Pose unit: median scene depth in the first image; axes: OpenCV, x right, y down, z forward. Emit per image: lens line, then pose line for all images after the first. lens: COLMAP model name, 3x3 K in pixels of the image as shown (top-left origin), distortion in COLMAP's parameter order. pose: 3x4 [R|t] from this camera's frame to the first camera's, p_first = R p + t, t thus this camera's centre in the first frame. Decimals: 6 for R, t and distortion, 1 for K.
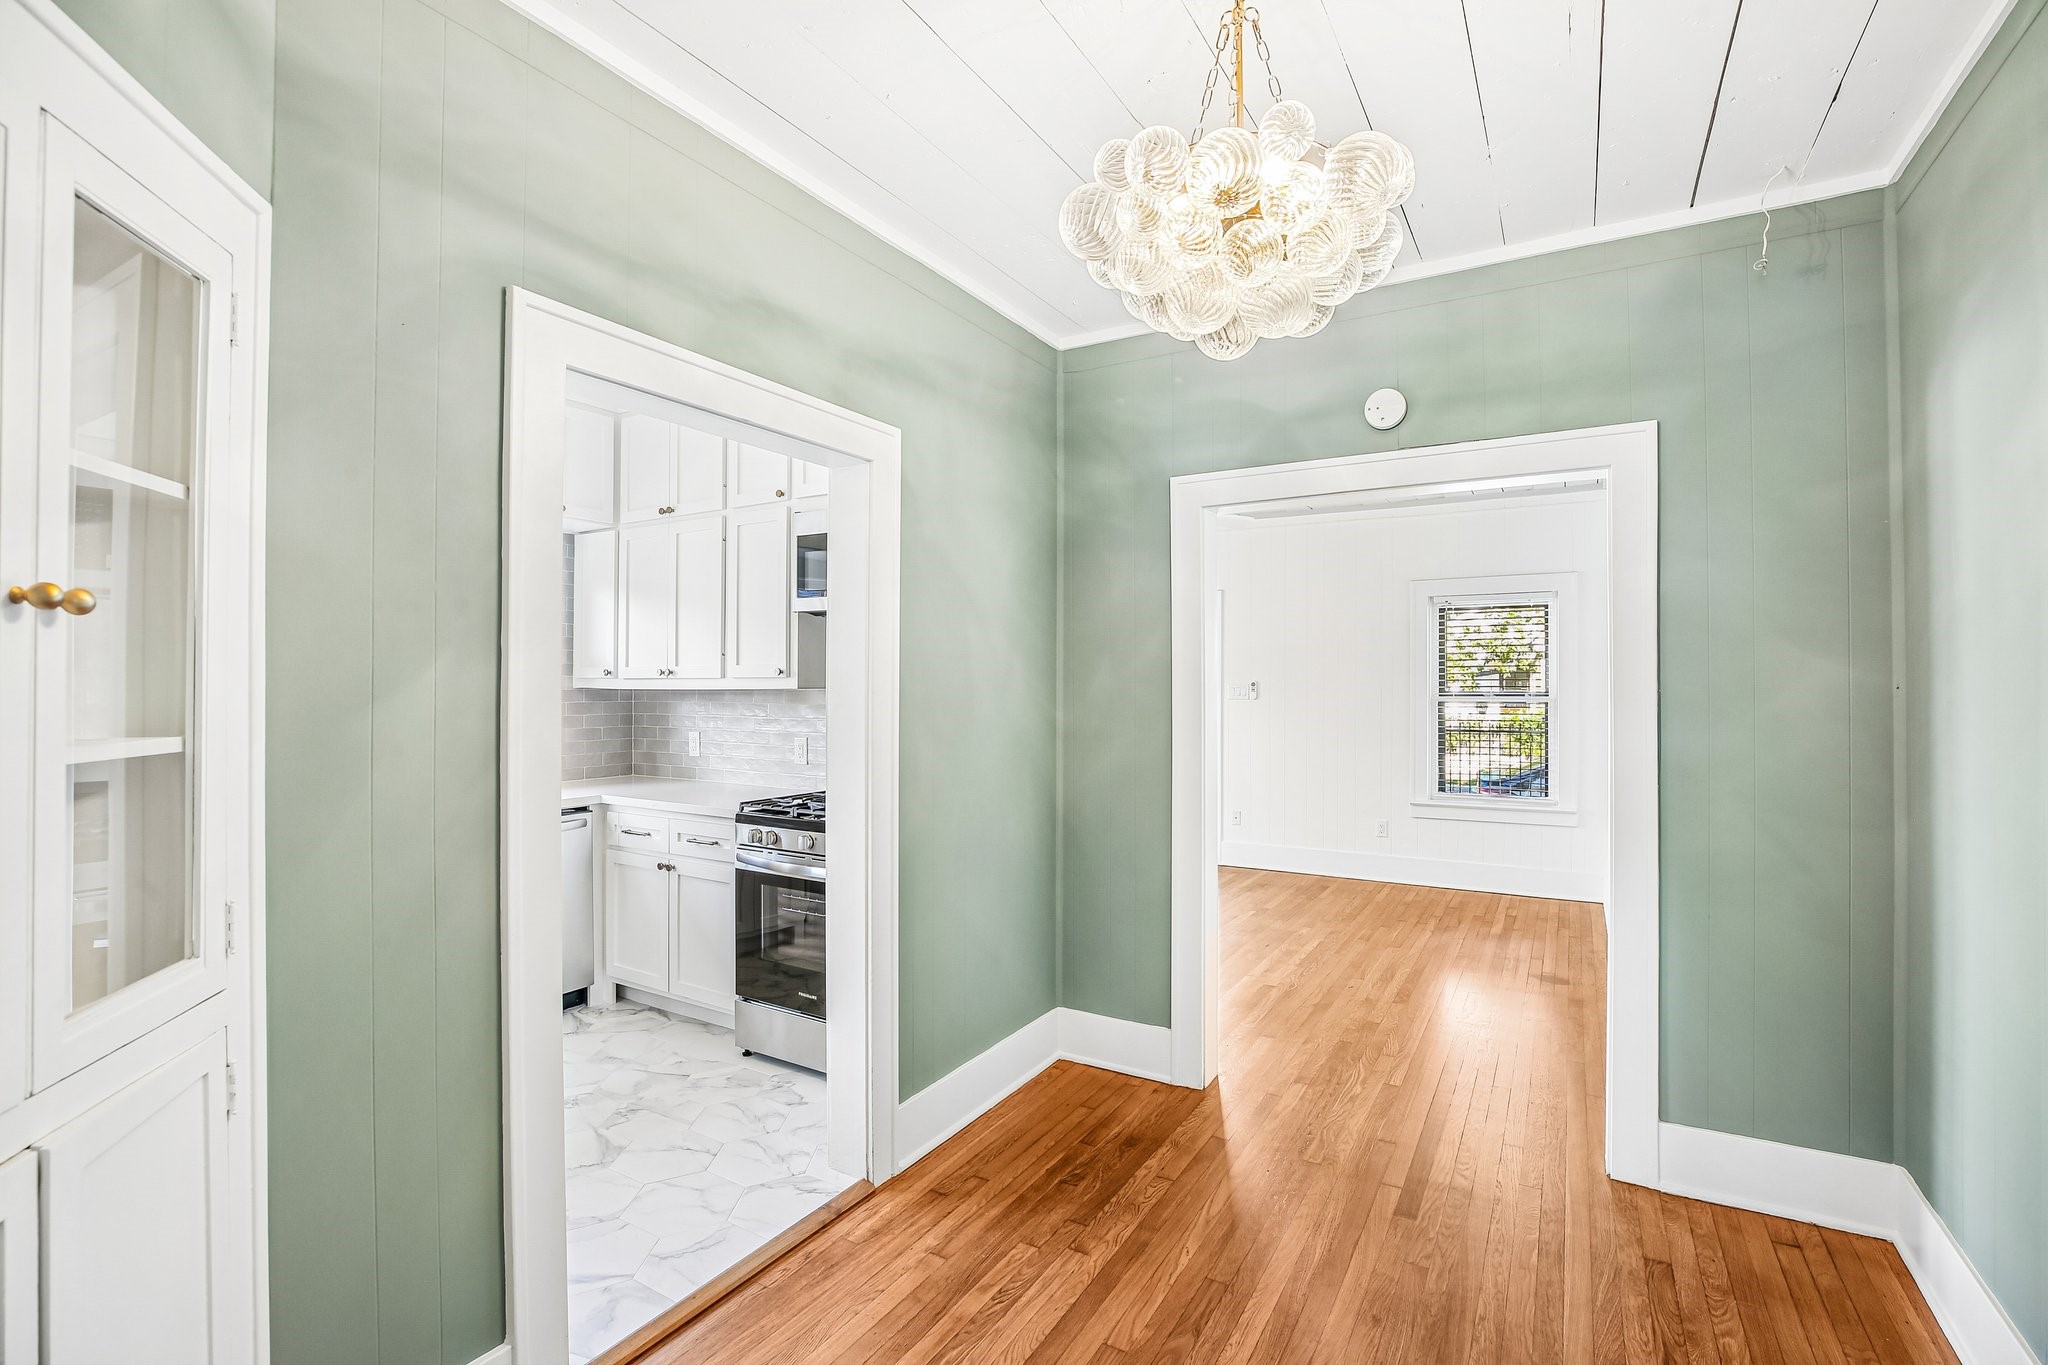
lens RADIAL K [[933.2, 0, 1019.8], [0, 933.2, 681.0], [0, 0, 1]] dist [-0.045826, 0.013863]
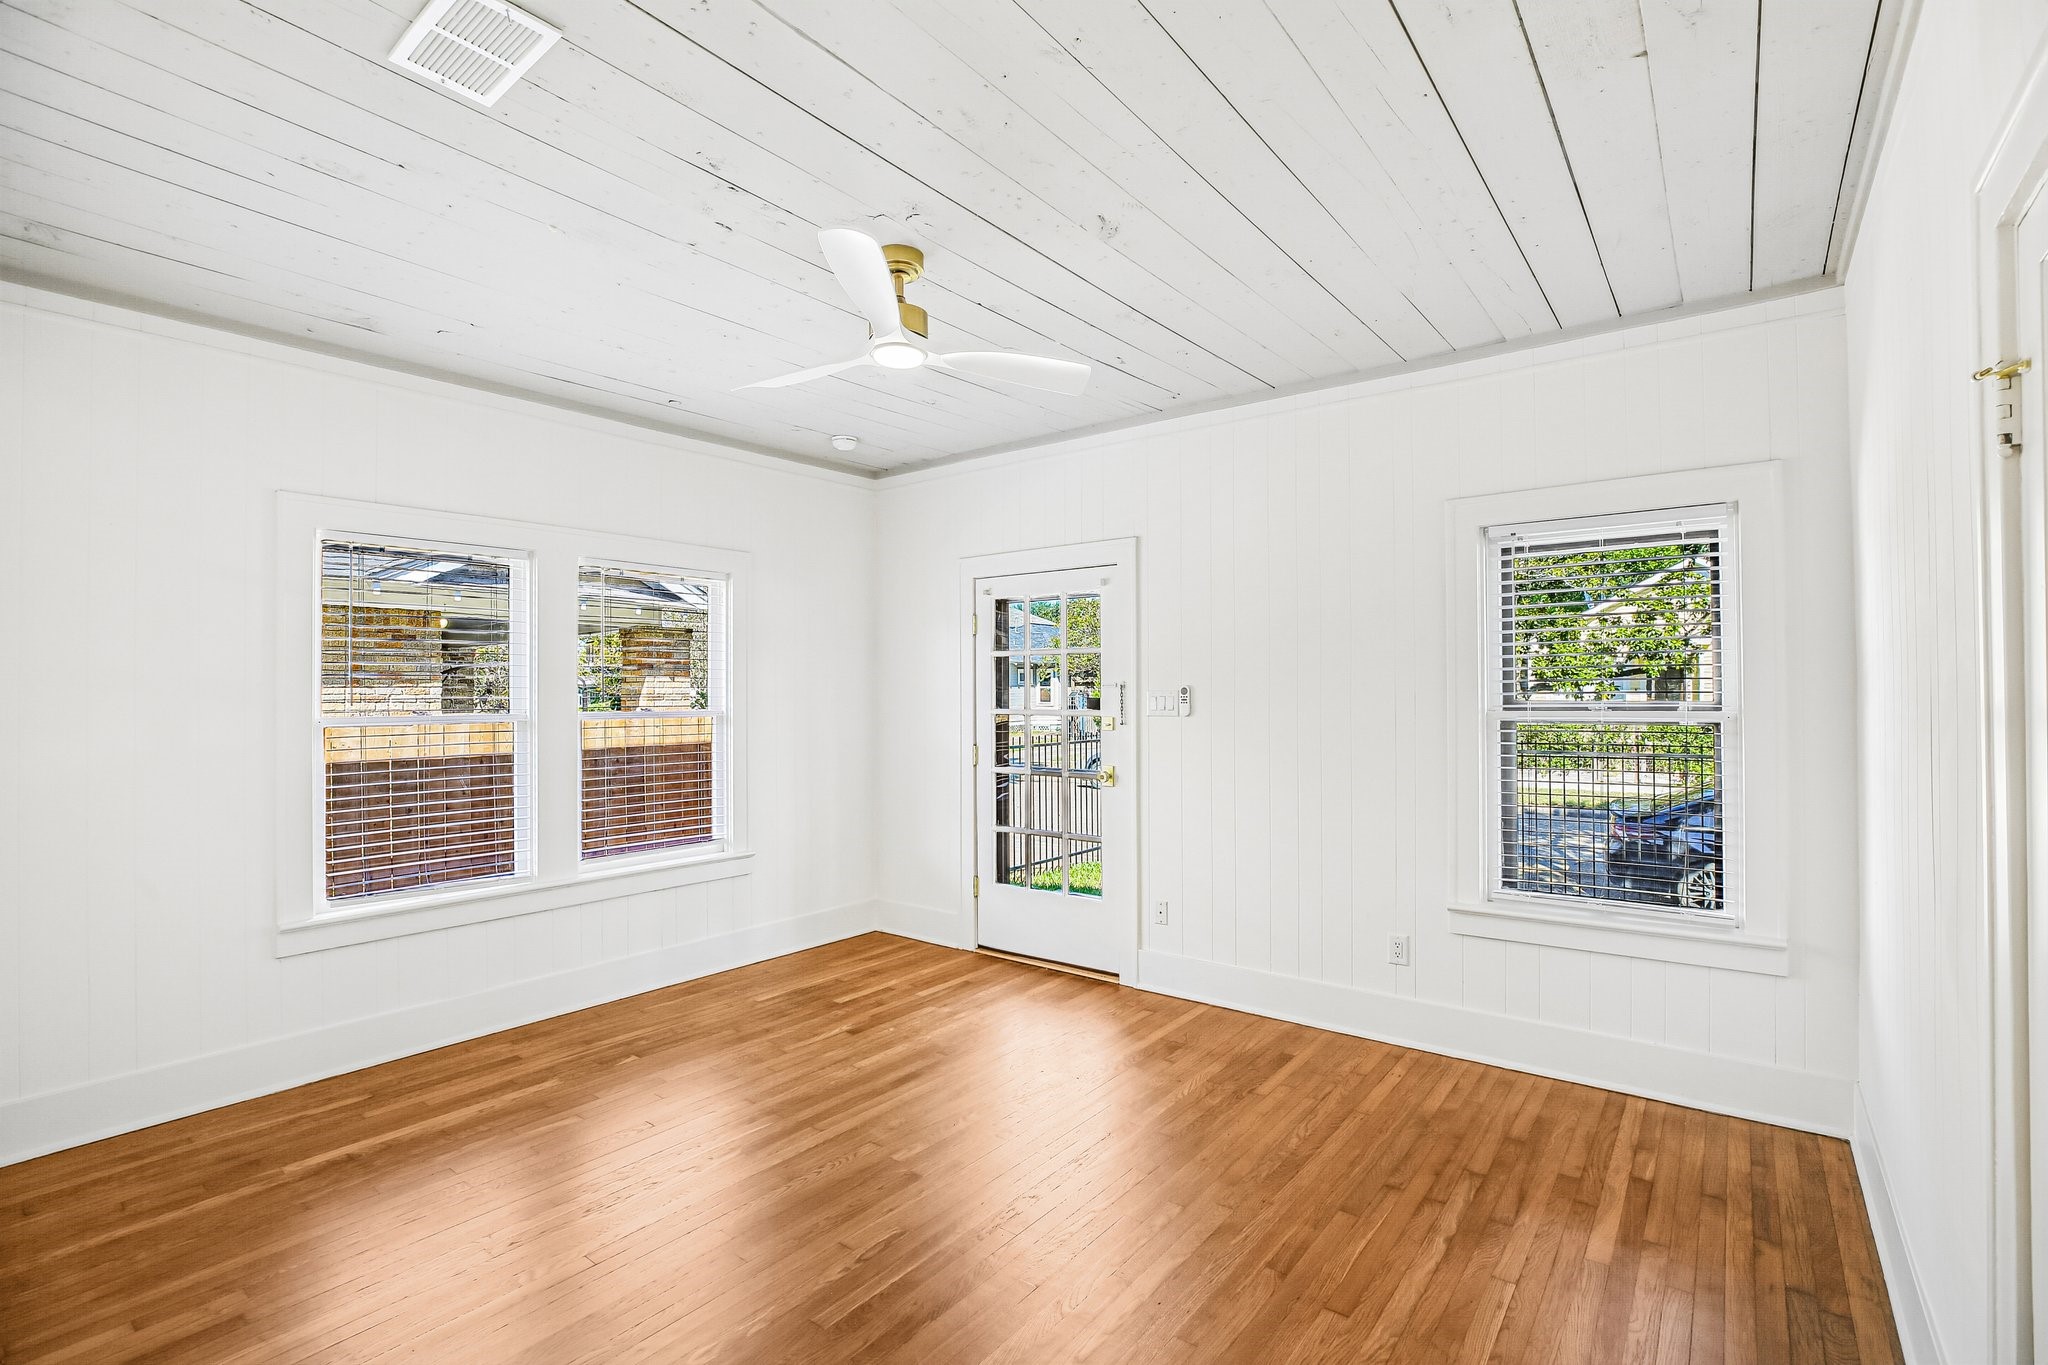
lens RADIAL K [[933.2, 0, 1019.8], [0, 933.2, 681.0], [0, 0, 1]] dist [-0.045826, 0.013863]
pose [[0.992313, -0.008797, -0.123443, 0.588760], [0.008003, 0.999944, -0.006926, 0.001495], [0.123497, 0.005885, 0.992328, 1.054980]]
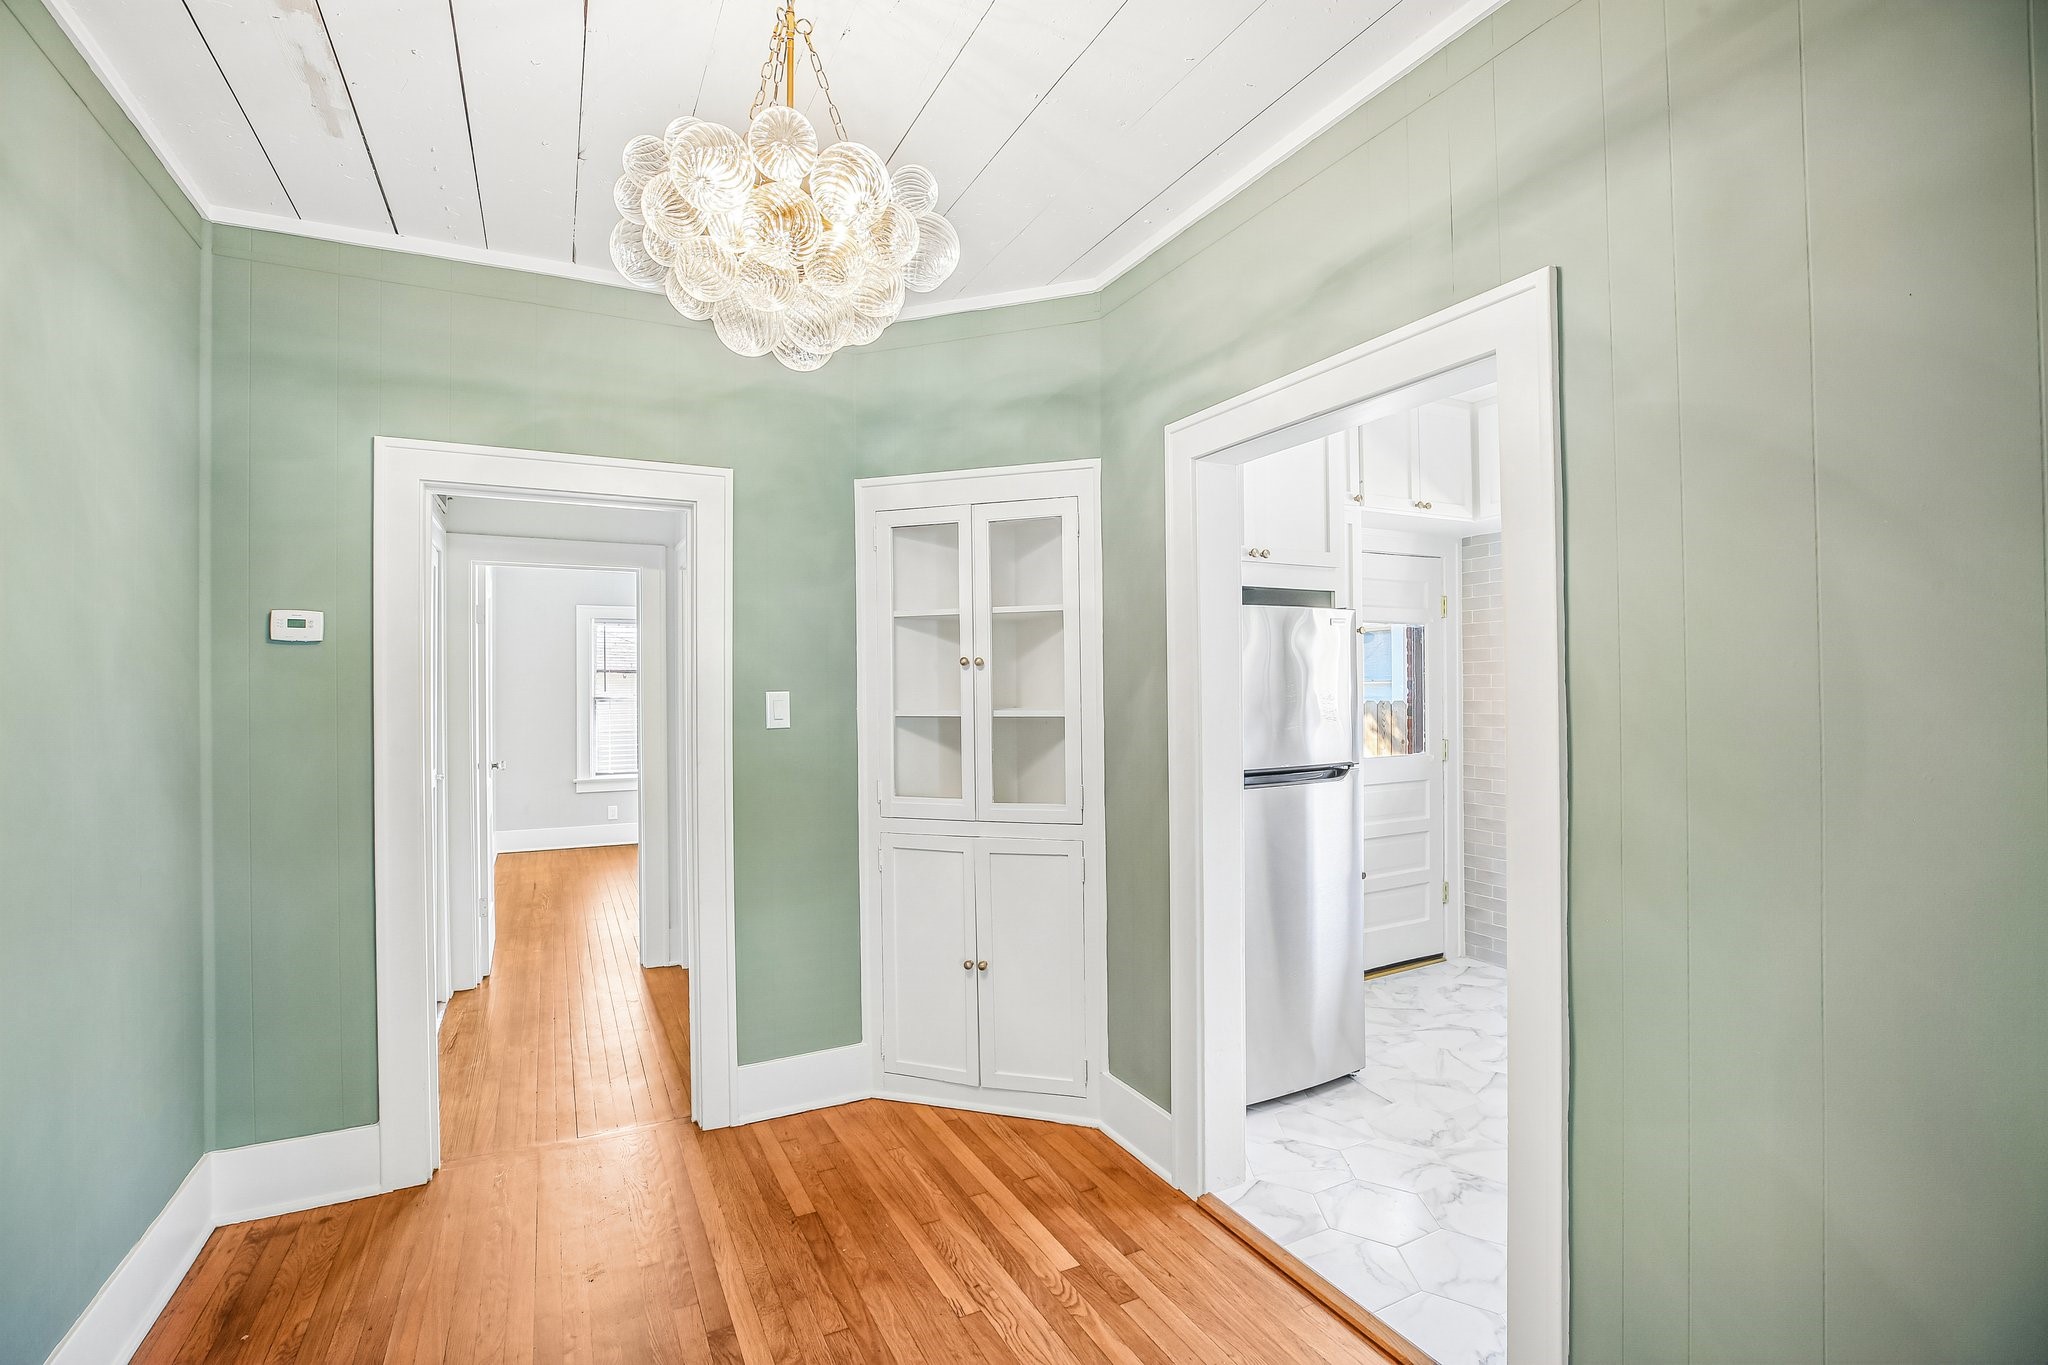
lens RADIAL K [[933.2, 0, 1019.8], [0, 933.2, 681.0], [0, 0, 1]] dist [-0.045826, 0.013863]
pose [[-0.530309, -0.000797, -0.847804, 0.563482], [0.012456, 0.999884, -0.008731, 0.001723], [0.847713, -0.015190, -0.530237, 1.020101]]
